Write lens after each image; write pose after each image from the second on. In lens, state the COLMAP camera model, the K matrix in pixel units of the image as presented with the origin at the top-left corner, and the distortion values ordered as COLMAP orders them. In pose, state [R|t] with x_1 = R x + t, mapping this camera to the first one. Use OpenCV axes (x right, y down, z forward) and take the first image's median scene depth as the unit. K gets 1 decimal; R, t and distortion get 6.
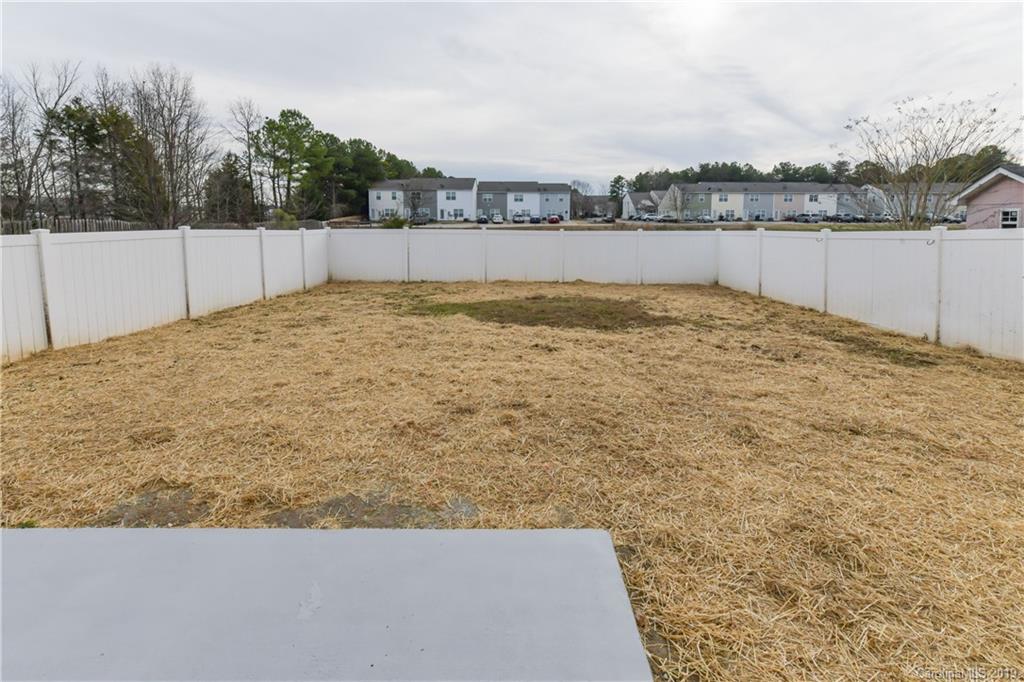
lens RADIAL K [[438.5, 0, 514.7], [0, 438.5, 230.9], [0, 0, 1]] dist [0.002411, -0.000957]
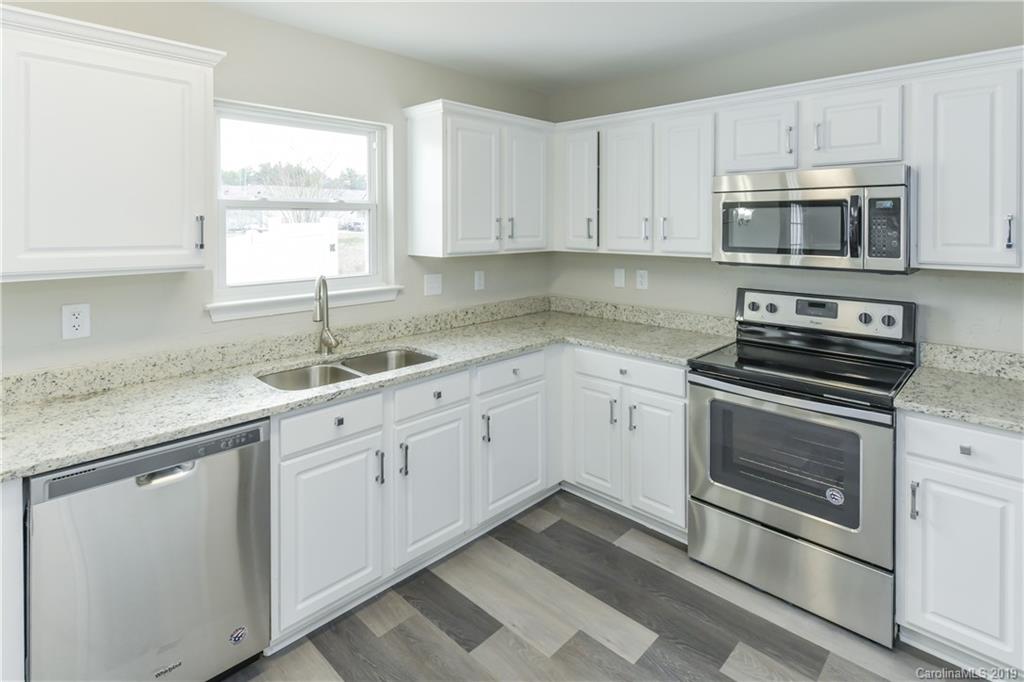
lens RADIAL K [[522.2, 0, 512.4], [0, 522.2, 233.9], [0, 0, 1]] dist [0.003061, 0.002637]
pose [[0.710028, -0.013247, 0.704049, 0.071470], [0.023509, 0.999712, -0.004899, 0.001284], [-0.703781, 0.020030, 0.710134, -0.076483]]
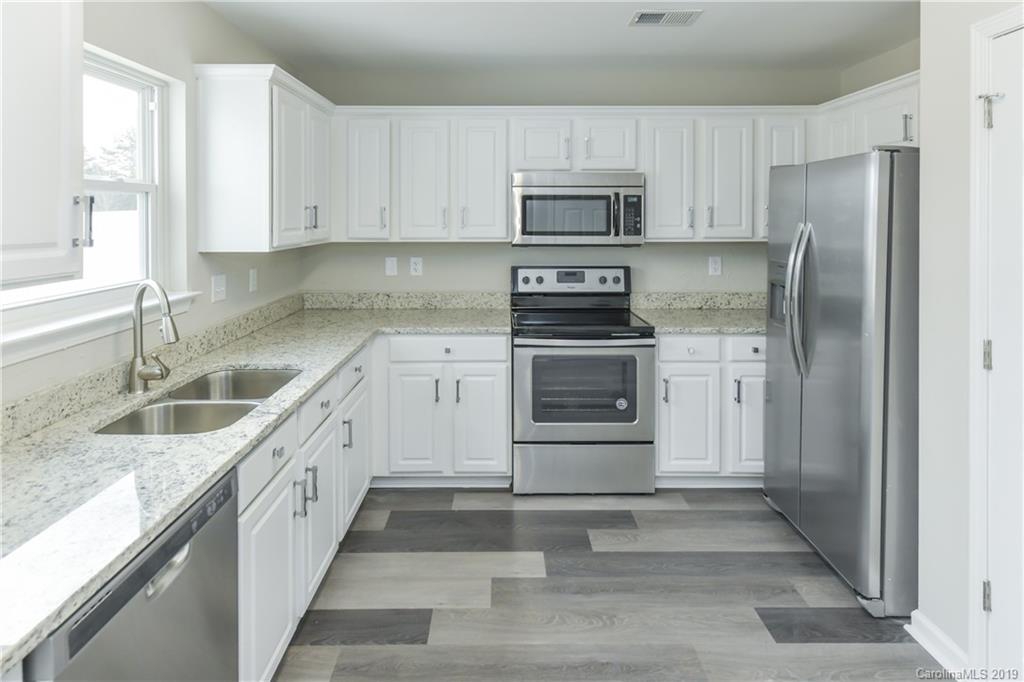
lens RADIAL K [[550.5, 0, 491.9], [0, 550.5, 231.2], [0, 0, 1]] dist [0.009583, -0.004900]
pose [[0.041322, -0.025865, 0.998811, 0.055832], [0.035982, 0.999055, 0.024383, 0.000990], [-0.998498, 0.034931, 0.042214, -0.052299]]
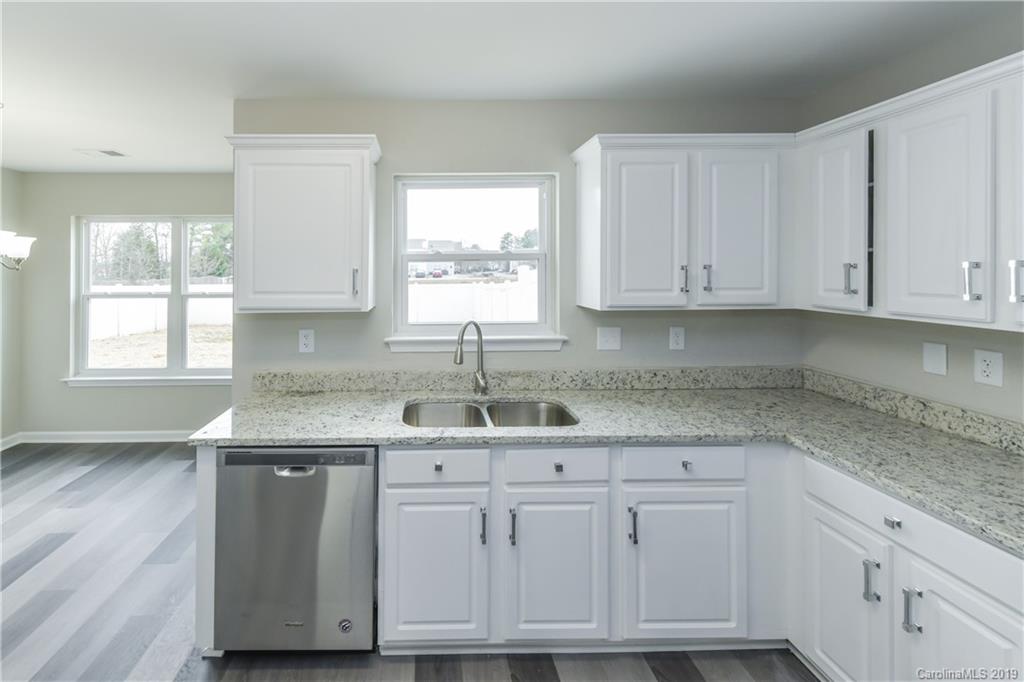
lens RADIAL K [[426.6, 0, 431.4], [0, 426.6, 274.4], [0, 0, 1]] dist [0.008138, -0.002907]
pose [[0.999969, -0.006980, -0.003734, 0.090638], [0.006887, 0.999679, -0.024397, 0.000752], [0.003903, 0.024371, 0.999695, -0.072334]]
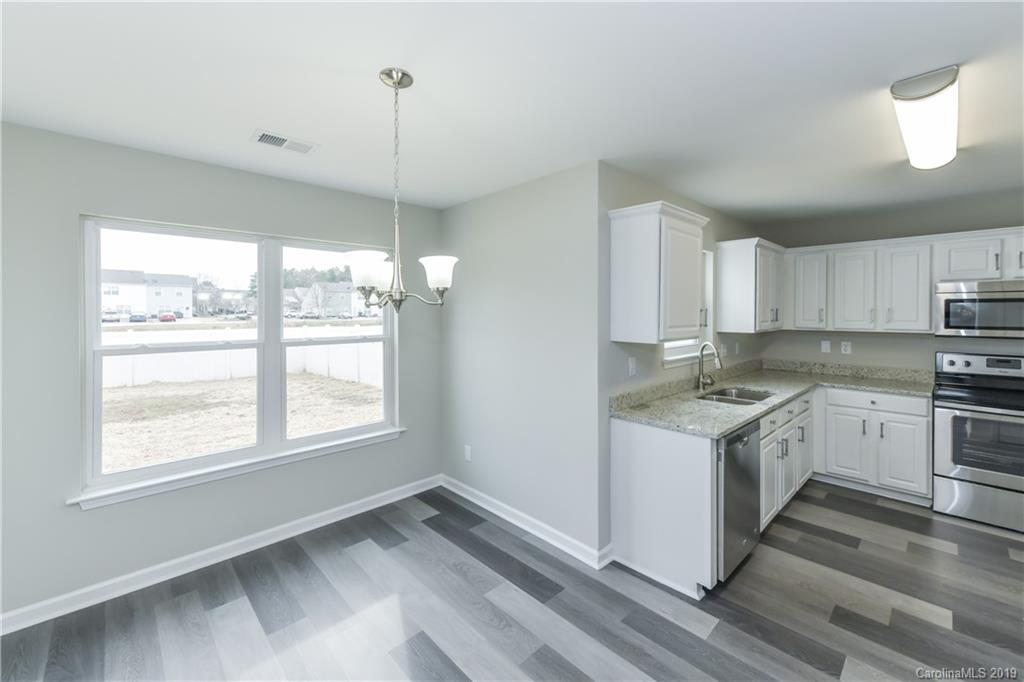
lens RADIAL K [[426.6, 0, 513.8], [0, 426.6, 314.3], [0, 0, 1]] dist [0.008138, -0.002907]
pose [[0.733005, -0.007298, 0.680185, 0.020112], [0.026384, 0.999495, -0.017709, 0.000224], [-0.679712, 0.030927, 0.732827, -0.056913]]
